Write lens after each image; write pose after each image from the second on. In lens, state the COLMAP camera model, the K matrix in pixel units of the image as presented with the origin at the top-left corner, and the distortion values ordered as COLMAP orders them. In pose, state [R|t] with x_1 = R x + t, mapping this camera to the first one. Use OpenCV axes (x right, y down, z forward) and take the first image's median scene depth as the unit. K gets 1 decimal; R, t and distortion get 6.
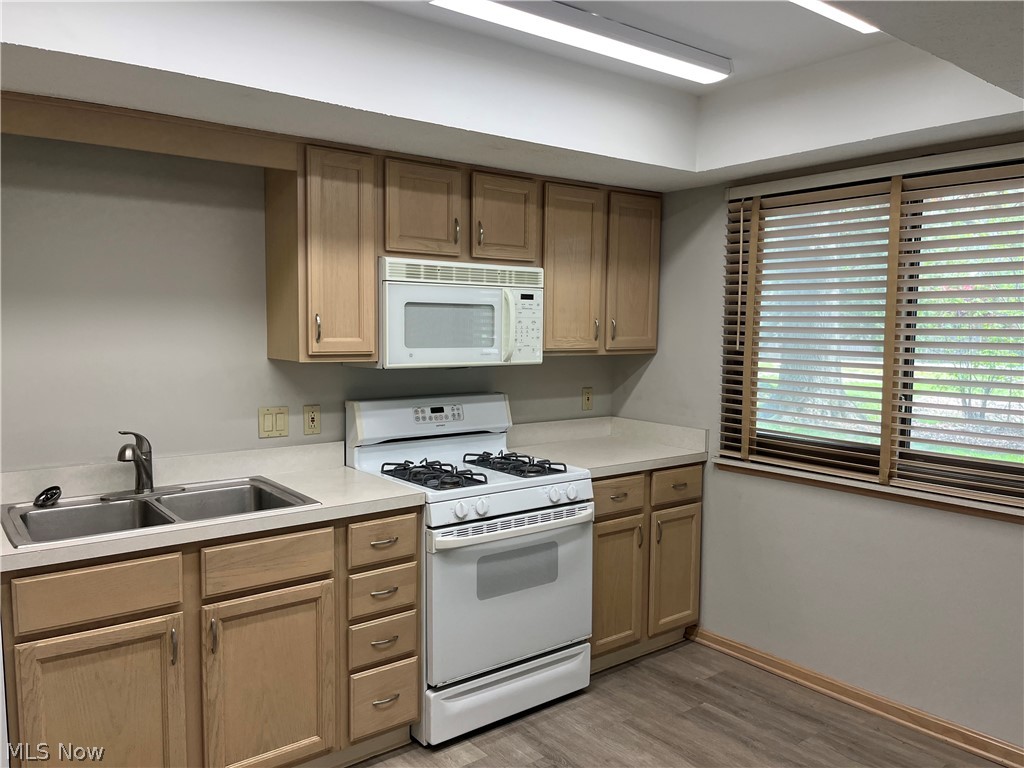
lens RADIAL K [[788.5, 0, 495.9], [0, 788.5, 385.2], [0, 0, 1]] dist [0.125706, -0.172313]
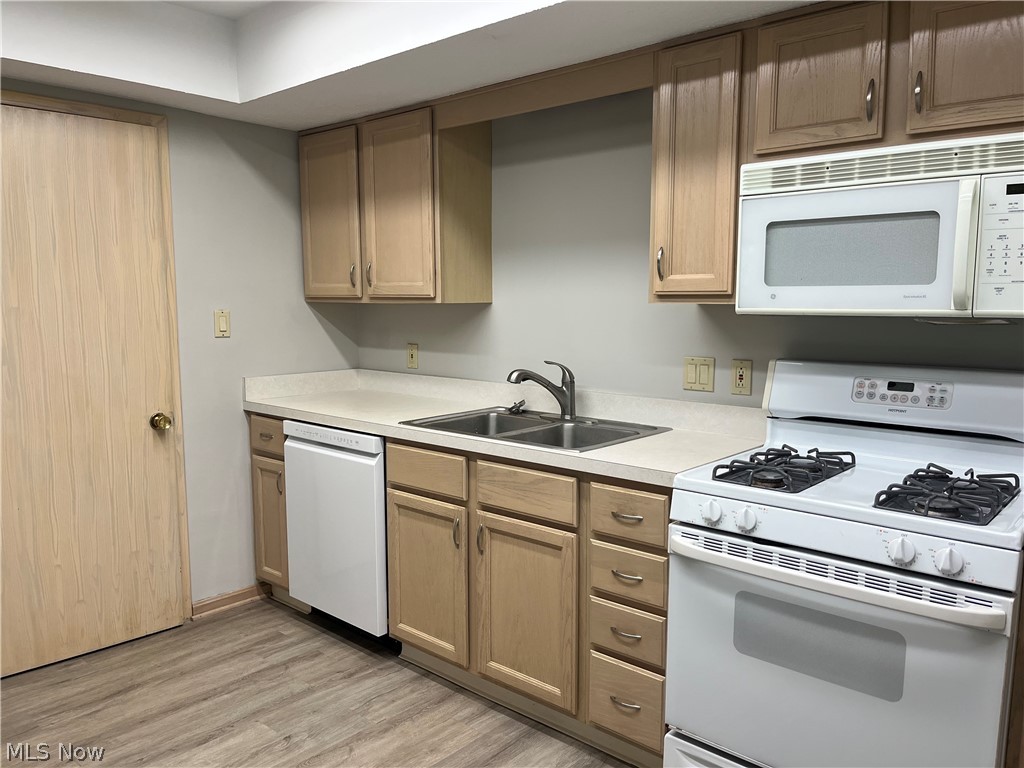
lens RADIAL K [[788.5, 0, 495.9], [0, 788.5, 385.2], [0, 0, 1]] dist [0.125706, -0.172313]
pose [[0.180419, 0.099927, -0.978501, 0.575020], [-0.073834, 0.993395, 0.087834, -0.003086], [0.980815, 0.056400, 0.186605, 0.631179]]
